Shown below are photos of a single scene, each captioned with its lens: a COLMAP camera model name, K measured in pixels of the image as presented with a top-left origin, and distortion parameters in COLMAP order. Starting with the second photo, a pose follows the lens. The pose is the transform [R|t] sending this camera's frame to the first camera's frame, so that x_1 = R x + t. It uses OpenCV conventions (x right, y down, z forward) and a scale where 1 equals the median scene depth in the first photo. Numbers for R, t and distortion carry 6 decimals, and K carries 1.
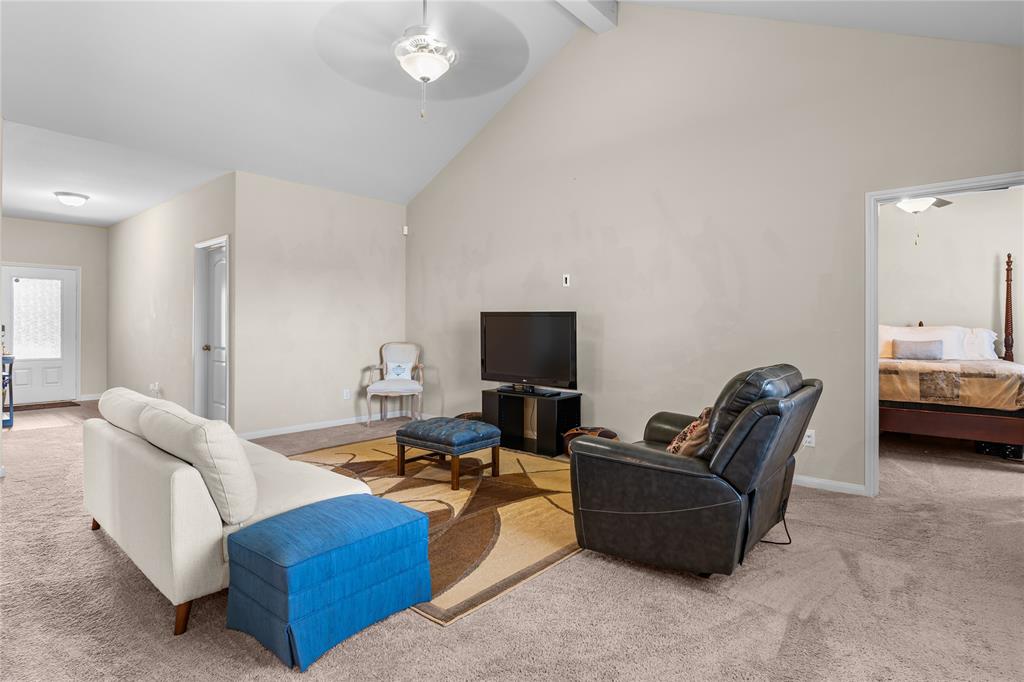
lens RADIAL K [[527.3, 0, 511.9], [0, 527.3, 324.8], [0, 0, 1]] dist [0.000386, 0.000020]
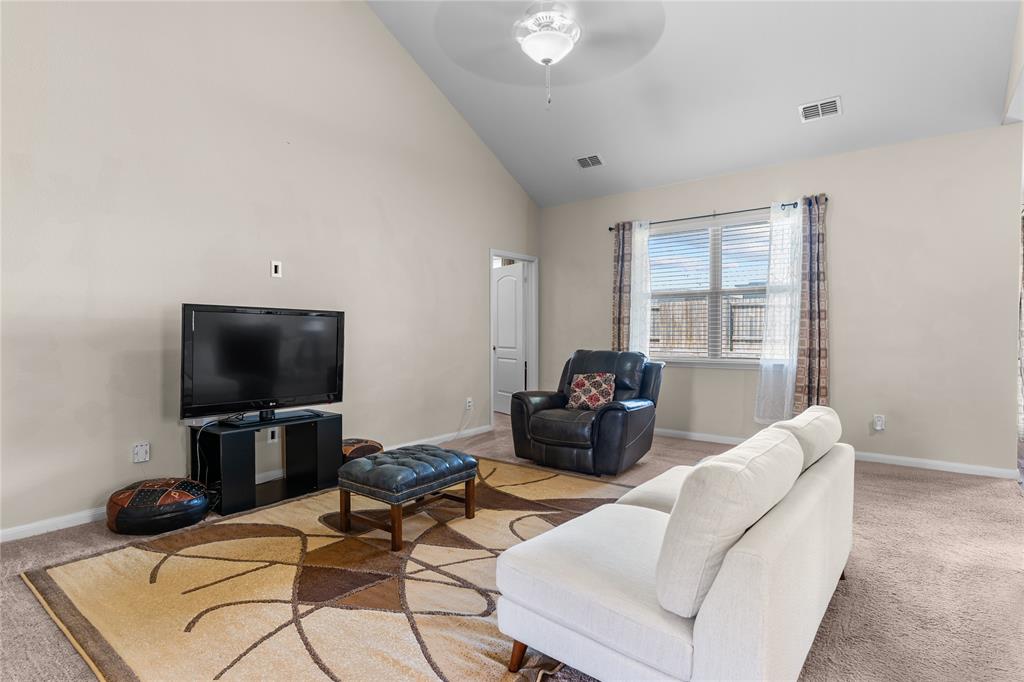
lens RADIAL K [[535.9, 0, 512.0], [0, 535.9, 341.0], [0, 0, 1]] dist [-0.000209, -0.000063]
pose [[-0.050350, -0.015879, 0.998605, -0.770971], [-0.004485, 0.999867, 0.015673, 0.007409], [-0.998722, -0.003690, -0.050414, 0.767644]]
